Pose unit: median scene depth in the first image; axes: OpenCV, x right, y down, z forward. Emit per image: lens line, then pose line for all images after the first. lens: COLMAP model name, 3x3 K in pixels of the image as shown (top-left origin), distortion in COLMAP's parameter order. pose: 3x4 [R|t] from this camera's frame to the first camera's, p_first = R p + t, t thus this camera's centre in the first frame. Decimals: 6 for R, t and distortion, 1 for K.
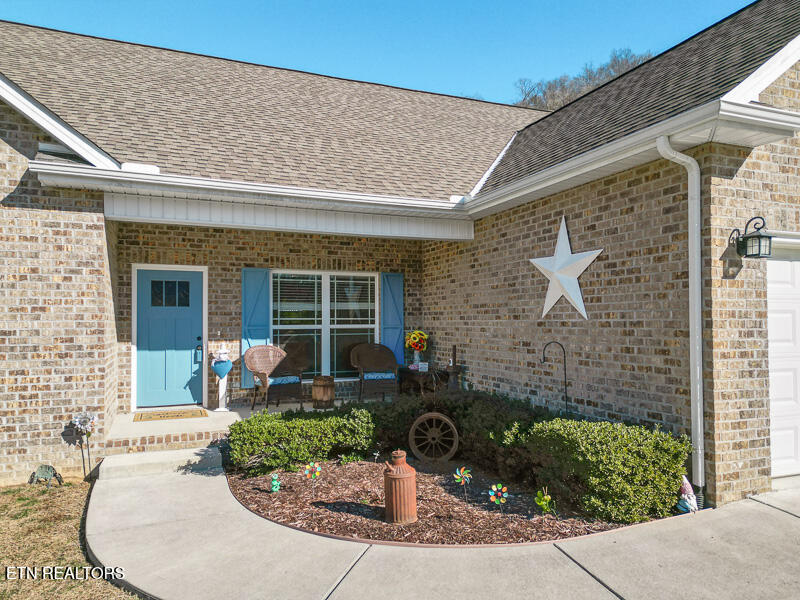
lens RADIAL K [[569.1, 0, 397.2], [0, 569.1, 311.0], [0, 0, 1]] dist [0.007342, 0.000539]
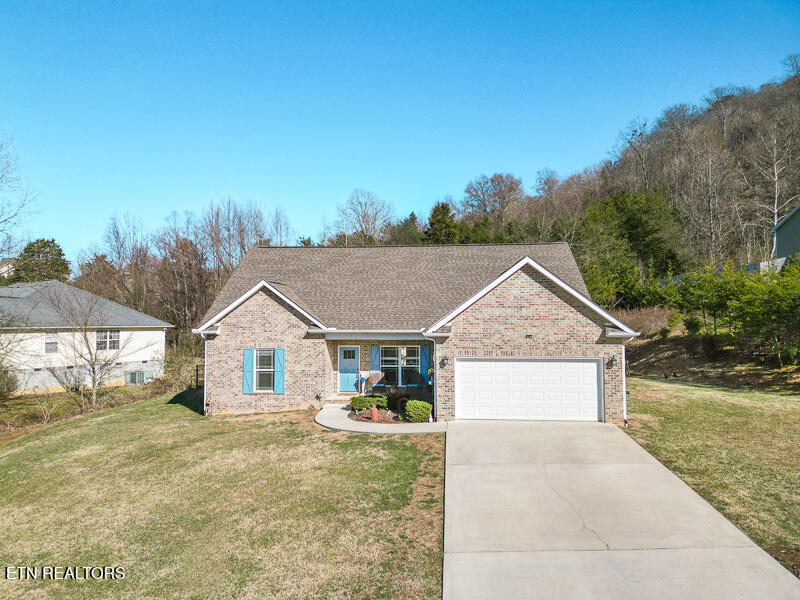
lens RADIAL K [[571.5, 0, 401.7], [0, 571.5, 259.8], [0, 0, 1]] dist [0.035526, 0.000170]
pose [[0.896392, -0.043167, -0.441155, 1.613321], [0.008907, 0.996800, -0.079439, -0.380046], [0.443172, 0.067280, 0.893908, -2.172765]]
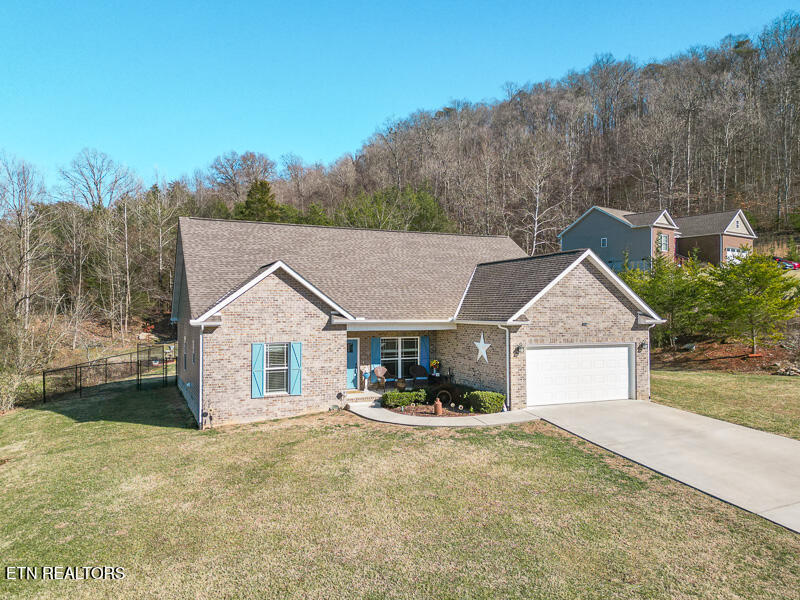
lens RADIAL K [[614.3, 0, 403.5], [0, 614.3, 263.2], [0, 0, 1]] dist [0.013011, 0.001310]
pose [[0.999331, 0.006595, 0.035979, -0.301809], [-0.004626, 0.998501, -0.054534, -0.360592], [-0.036284, 0.054331, 0.997863, -2.576008]]
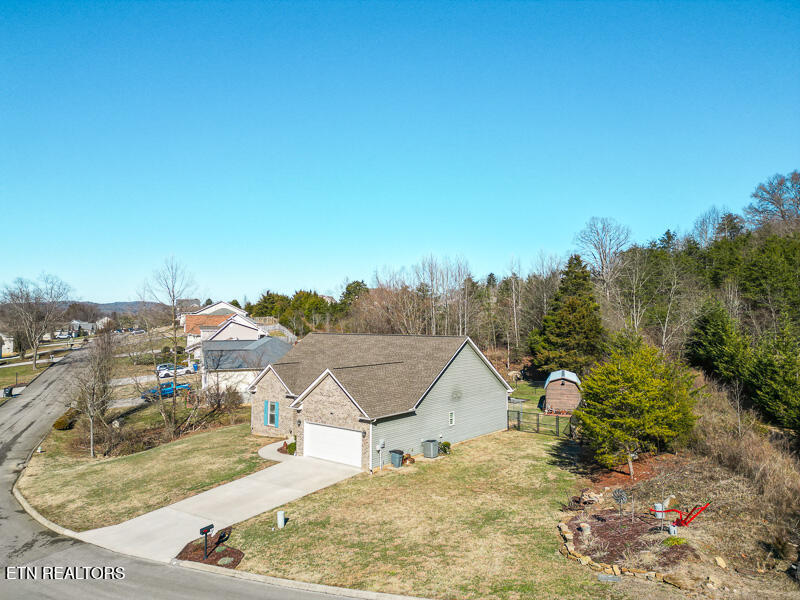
lens RADIAL K [[614.3, 0, 403.5], [0, 614.3, 263.2], [0, 0, 1]] dist [0.013011, 0.001310]
pose [[0.471453, -0.068100, -0.879258, 6.358390], [0.012436, 0.997428, -0.070584, -1.203713], [0.881804, 0.022343, 0.471087, -1.270917]]
